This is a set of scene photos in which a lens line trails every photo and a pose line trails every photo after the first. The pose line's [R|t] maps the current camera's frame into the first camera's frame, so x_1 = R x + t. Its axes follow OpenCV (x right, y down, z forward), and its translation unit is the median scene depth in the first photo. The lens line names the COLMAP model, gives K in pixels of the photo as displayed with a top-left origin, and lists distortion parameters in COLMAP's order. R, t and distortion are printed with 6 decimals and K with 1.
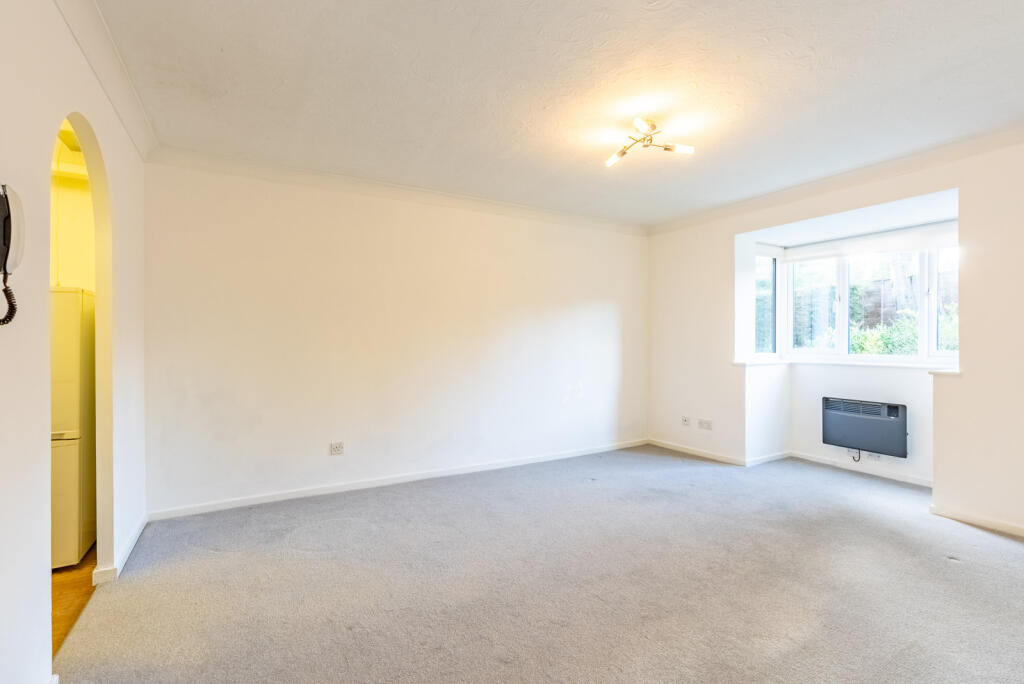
lens RADIAL K [[476.9, 0, 510.9], [0, 476.9, 338.9], [0, 0, 1]] dist [-0.010700, 0.002416]
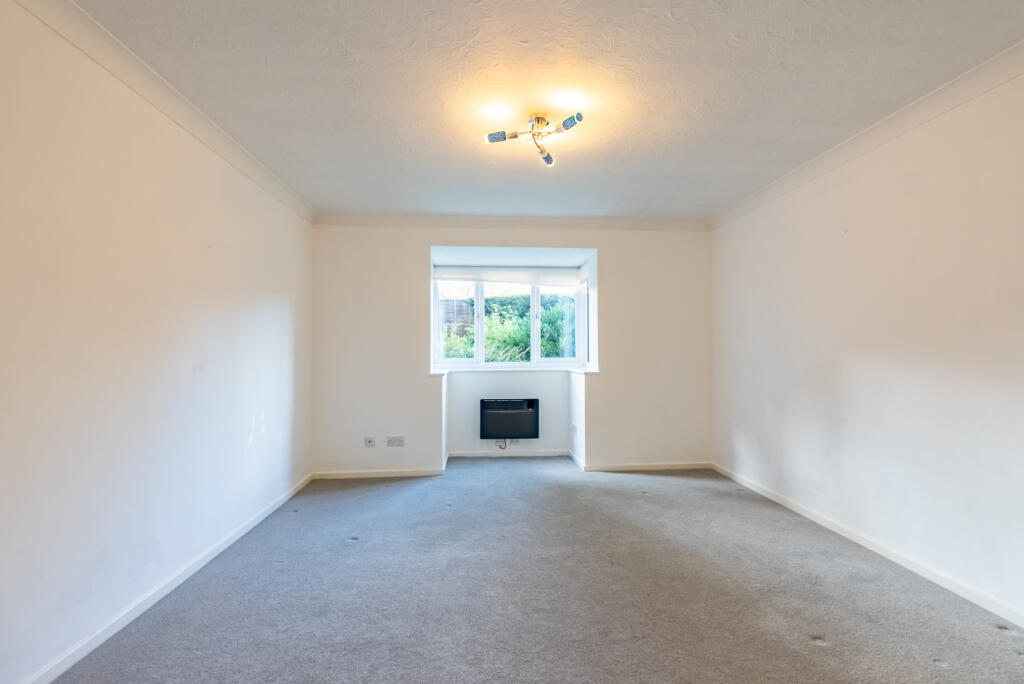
lens RADIAL K [[476.9, 0, 513.8], [0, 476.9, 347.5], [0, 0, 1]] dist [-0.010700, 0.002416]
pose [[0.419669, 0.005073, 0.907663, -0.395013], [0.002006, 0.999977, -0.006517, 0.002058], [-0.907675, 0.004556, 0.419649, 0.454751]]
